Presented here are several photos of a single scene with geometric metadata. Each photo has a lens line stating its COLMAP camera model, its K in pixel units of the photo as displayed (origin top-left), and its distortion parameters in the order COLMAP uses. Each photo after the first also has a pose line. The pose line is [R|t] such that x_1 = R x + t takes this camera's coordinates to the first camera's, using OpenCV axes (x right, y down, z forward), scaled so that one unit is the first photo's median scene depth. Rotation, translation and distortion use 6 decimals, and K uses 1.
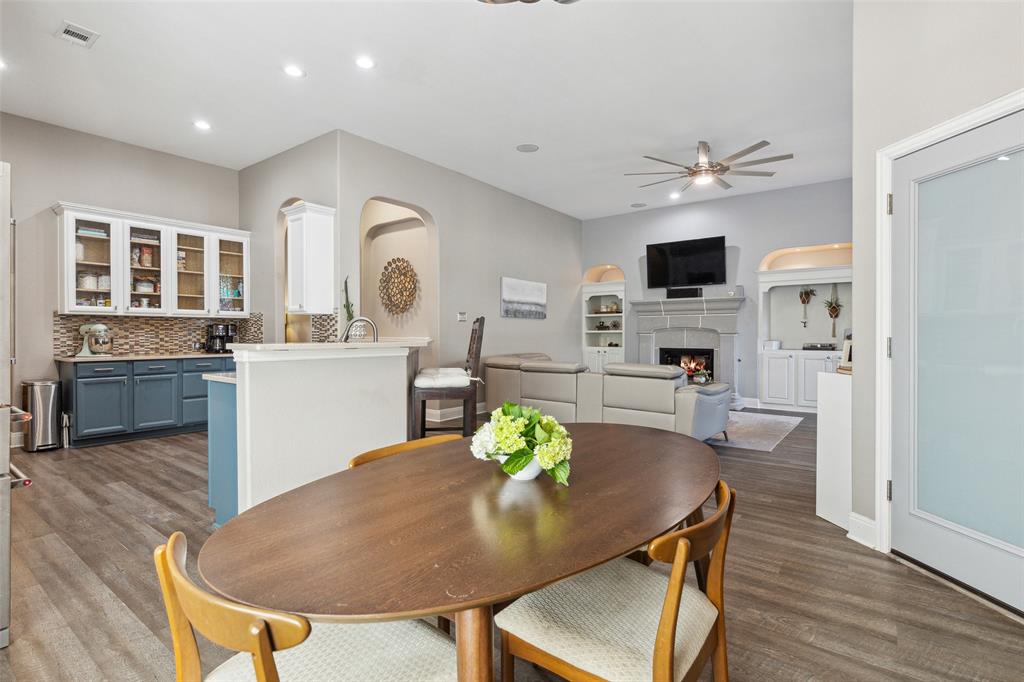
lens RADIAL K [[488.7, 0, 508.5], [0, 488.7, 340.9], [0, 0, 1]] dist [0.003390, 0.000663]
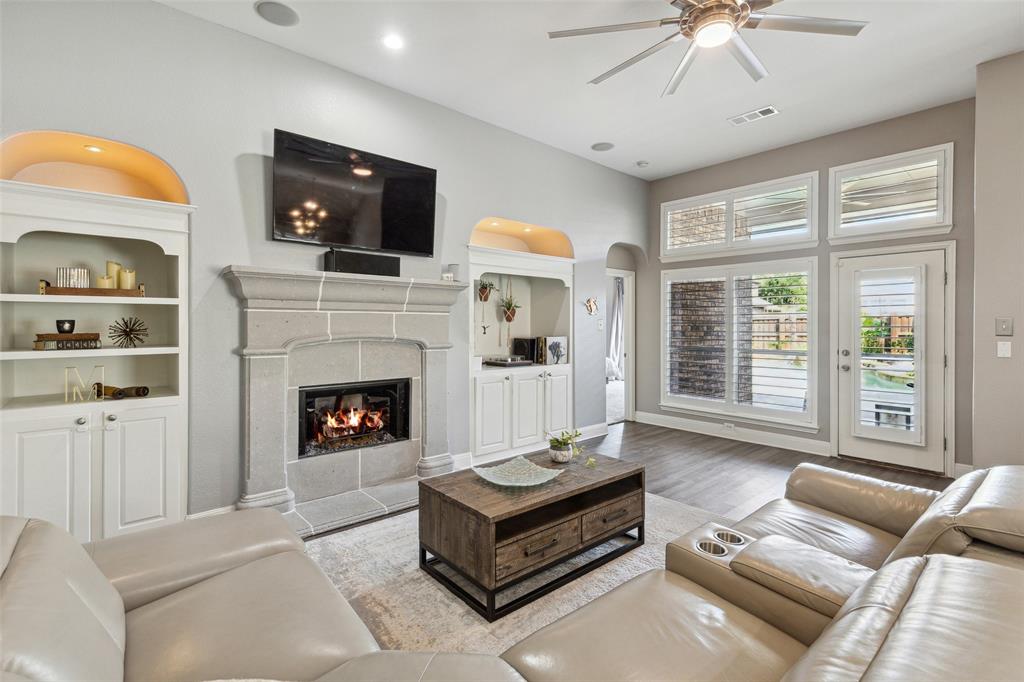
lens RADIAL K [[466.8, 0, 517.7], [0, 466.8, 322.0], [0, 0, 1]] dist [0.010795, -0.000931]
pose [[0.186090, 0.004200, 0.982524, -0.072095], [0.011726, 0.999910, -0.006495, -0.051051], [-0.982463, 0.012730, 0.186024, 1.039098]]
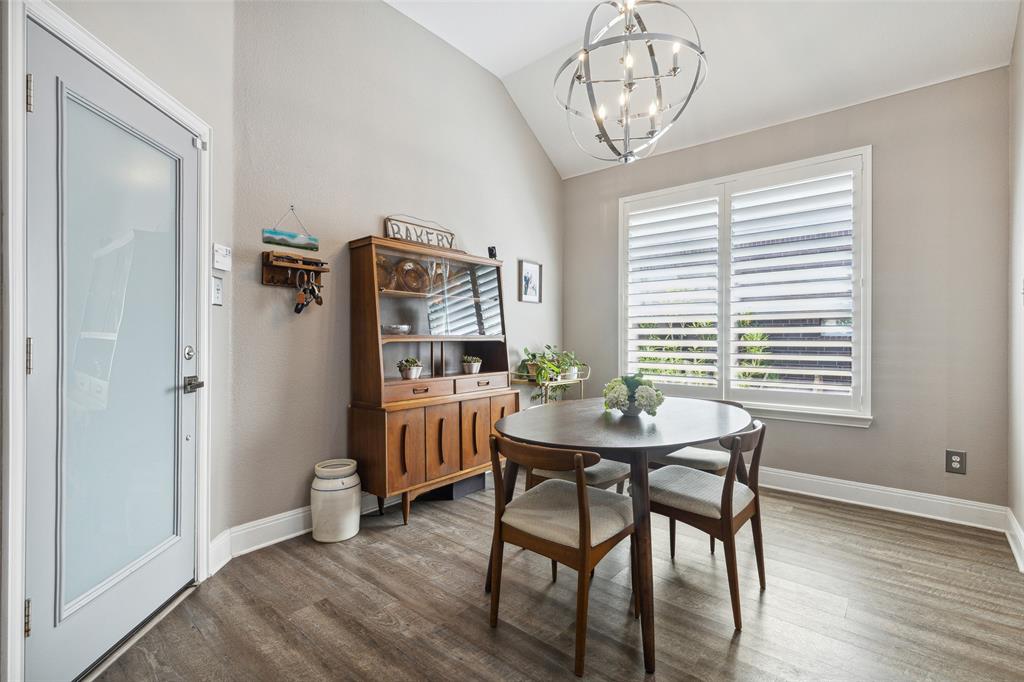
lens RADIAL K [[466.8, 0, 511.2], [0, 466.8, 337.9], [0, 0, 1]] dist [0.010795, -0.000931]
pose [[-0.998934, -0.002394, 0.046095, 0.090042], [-0.001672, 0.999875, 0.015702, -0.005979], [-0.046127, 0.015609, -0.998814, 0.623344]]
